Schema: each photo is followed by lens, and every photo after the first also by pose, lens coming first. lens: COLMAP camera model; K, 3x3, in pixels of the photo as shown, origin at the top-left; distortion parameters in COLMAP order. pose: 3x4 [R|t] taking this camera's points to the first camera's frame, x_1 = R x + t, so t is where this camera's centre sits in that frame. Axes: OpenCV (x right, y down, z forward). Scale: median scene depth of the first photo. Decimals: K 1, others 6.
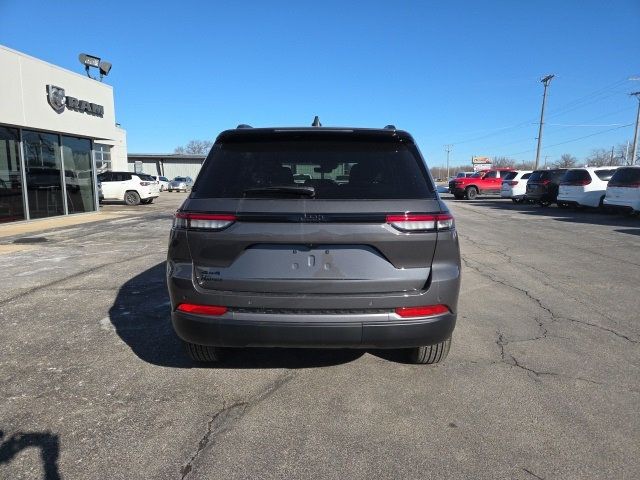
lens RADIAL K [[431.8, 0, 329.0], [0, 431.8, 239.2], [0, 0, 1]] dist [0.076545, -0.065481]
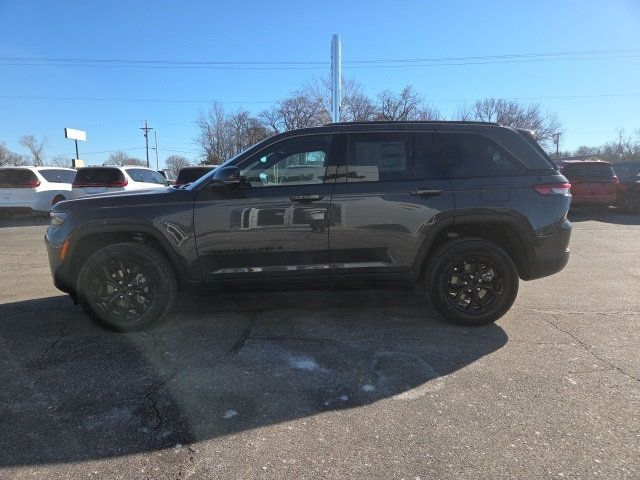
lens RADIAL K [[431.8, 0, 329.0], [0, 431.8, 239.2], [0, 0, 1]] dist [0.076545, -0.065481]
pose [[-0.063804, -0.128423, 0.989665, -0.445298], [0.143975, 0.980126, 0.136468, -0.050259], [-0.987522, 0.151194, -0.044047, 0.461826]]
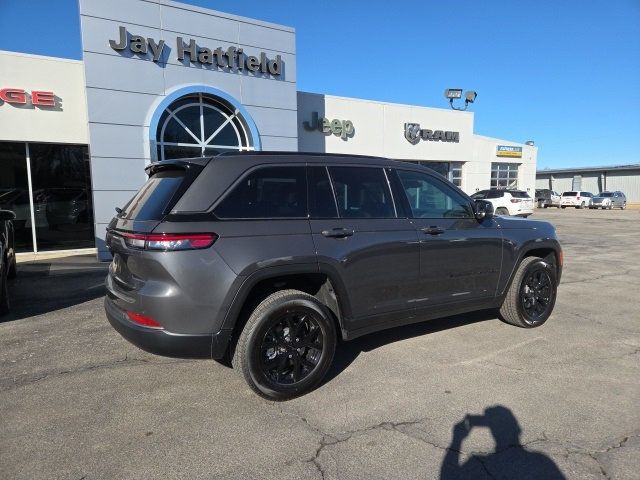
lens RADIAL K [[431.8, 0, 329.0], [0, 431.8, 239.2], [0, 0, 1]] dist [0.076545, -0.065481]
pose [[0.547462, 0.076938, -0.833286, 0.293888], [-0.106286, 0.994093, 0.021957, -0.024845], [0.830053, 0.076546, 0.552406, 0.156870]]
